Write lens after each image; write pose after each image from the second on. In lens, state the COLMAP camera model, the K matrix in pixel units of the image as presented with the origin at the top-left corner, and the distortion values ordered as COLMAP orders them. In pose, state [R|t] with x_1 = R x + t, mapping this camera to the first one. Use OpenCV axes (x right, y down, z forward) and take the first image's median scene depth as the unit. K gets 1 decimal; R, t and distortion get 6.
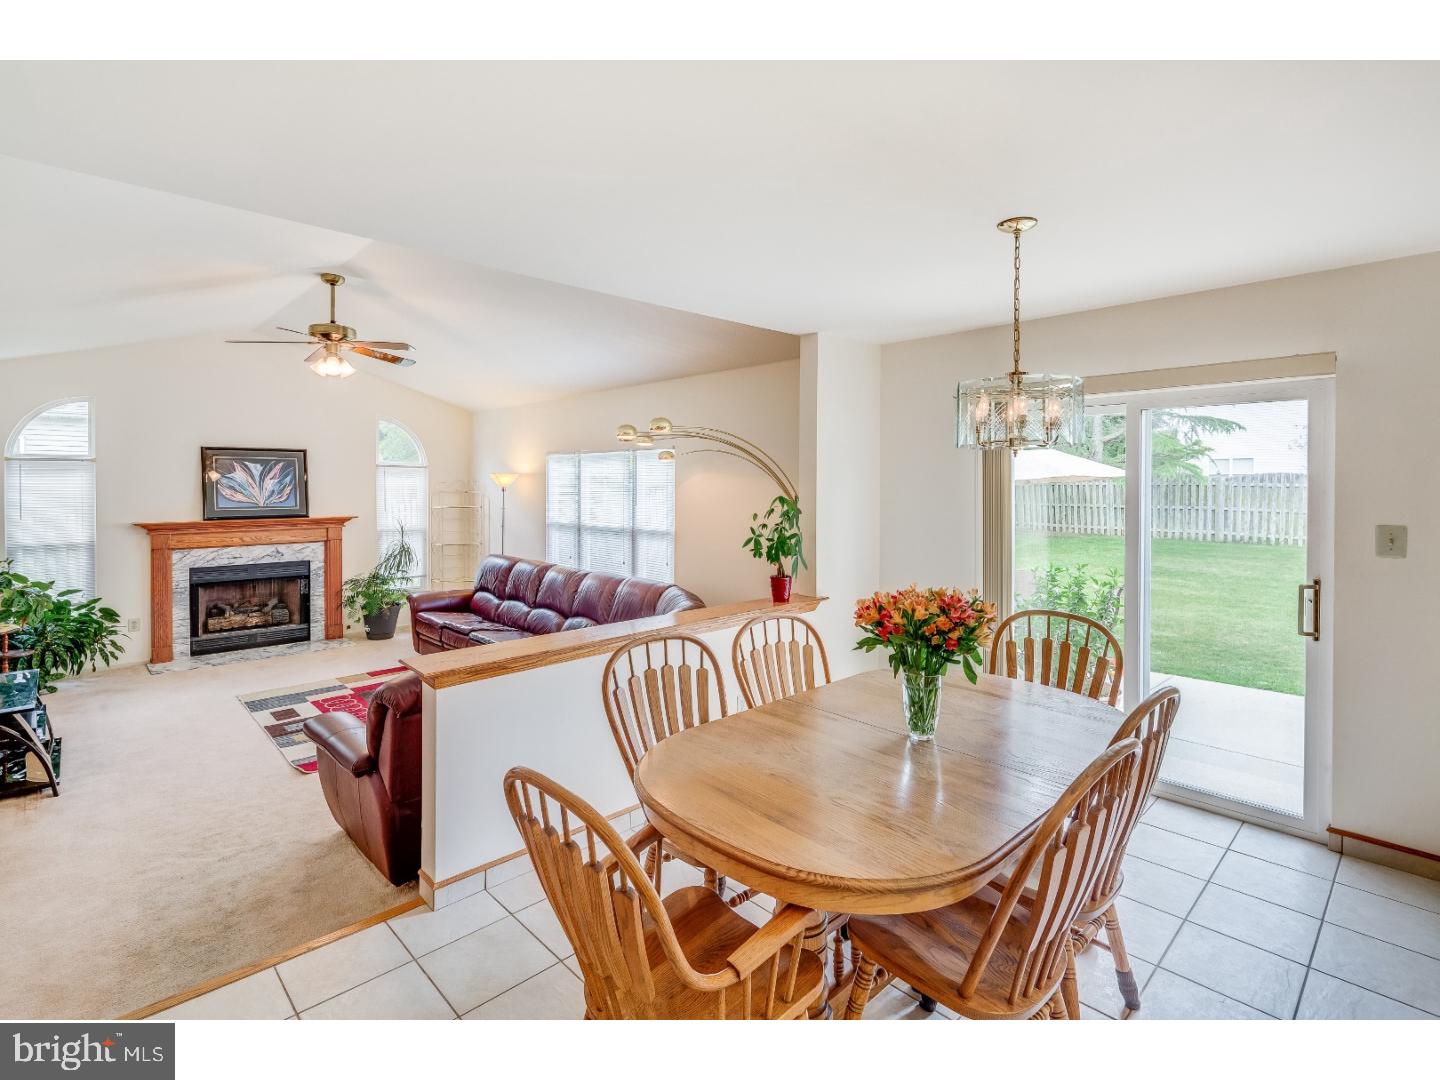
lens RADIAL K [[701.4, 0, 723.1], [0, 701.4, 491.6], [0, 0, 1]] dist [-0.001008, -0.000228]
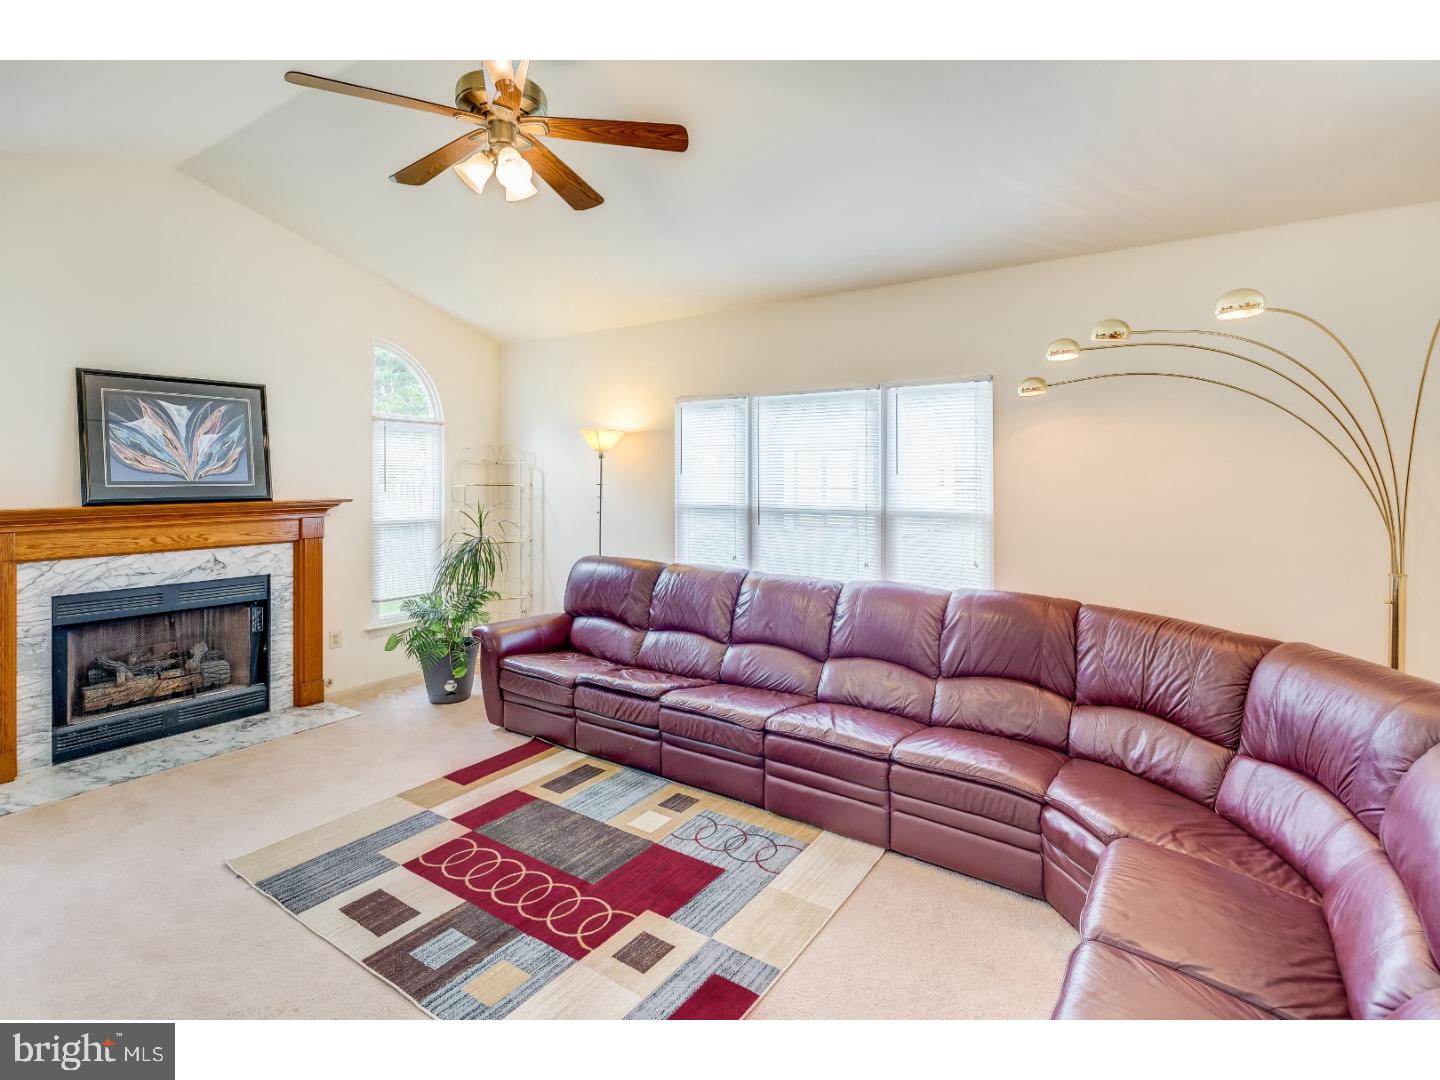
lens RADIAL K [[726.5, 0, 718.0], [0, 726.5, 475.3], [0, 0, 1]] dist [0.001537, 0.000342]
pose [[0.980187, -0.001974, 0.198065, -0.359352], [0.004351, 0.999924, -0.011566, 0.025030], [-0.198027, 0.012198, 0.980121, 0.344627]]
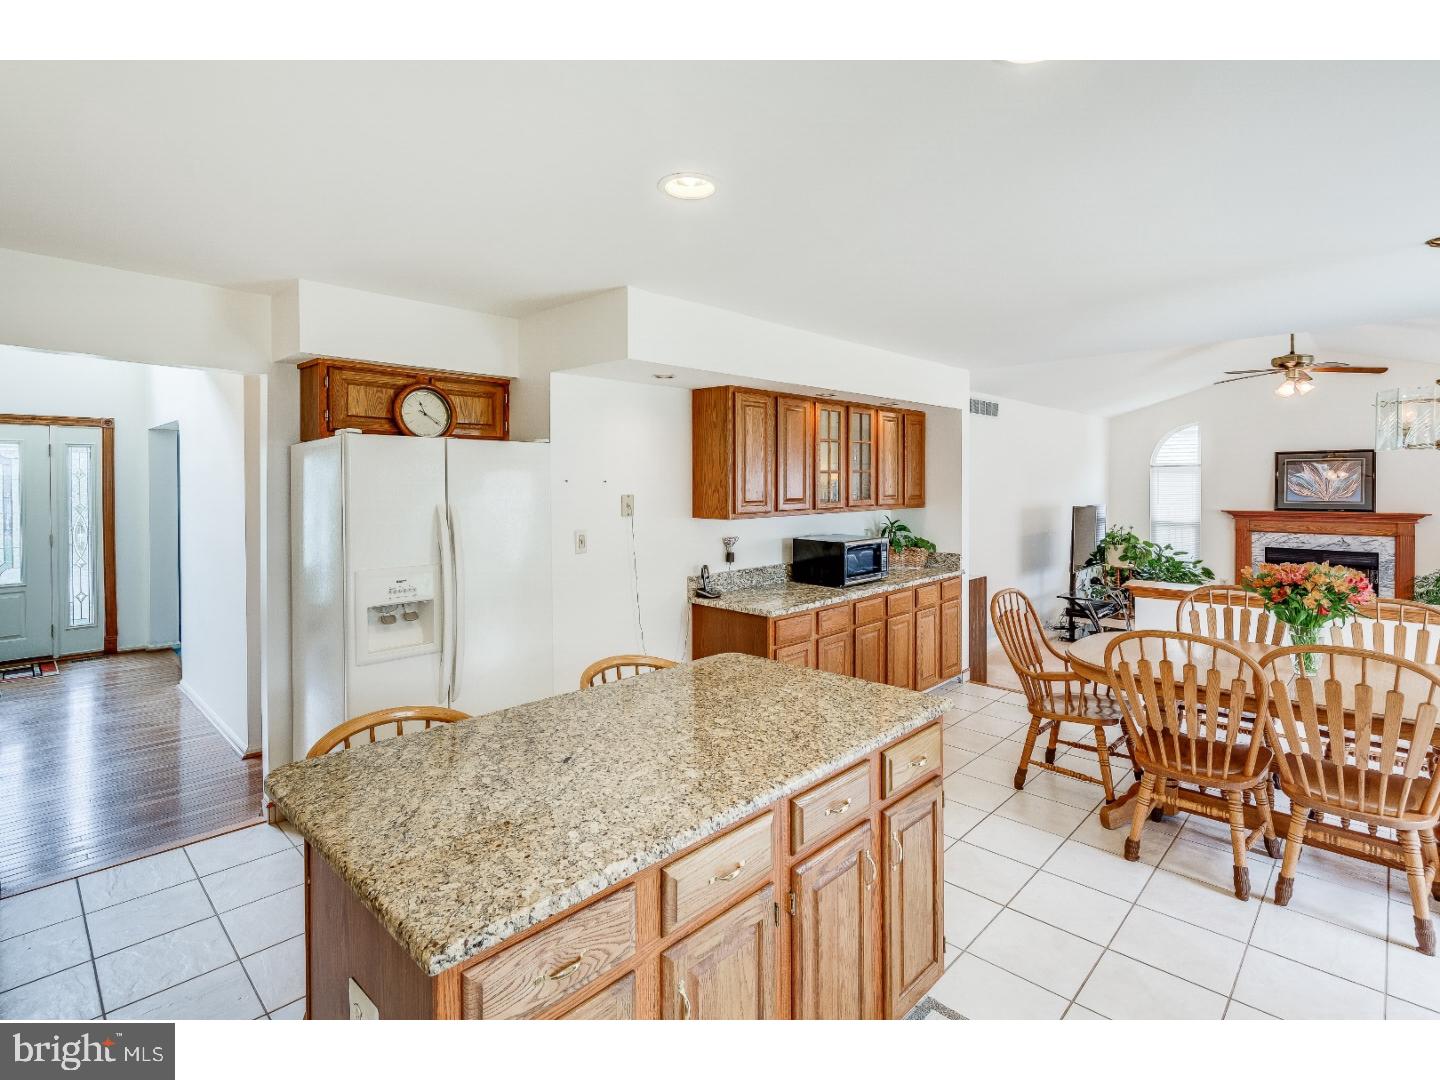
lens RADIAL K [[701.4, 0, 723.1], [0, 701.4, 491.6], [0, 0, 1]] dist [-0.001008, -0.000228]
pose [[0.036889, 0.013093, -0.999234, 0.465238], [-0.007748, 0.999888, 0.012816, -0.001413], [0.999289, 0.007269, 0.036986, -0.042862]]
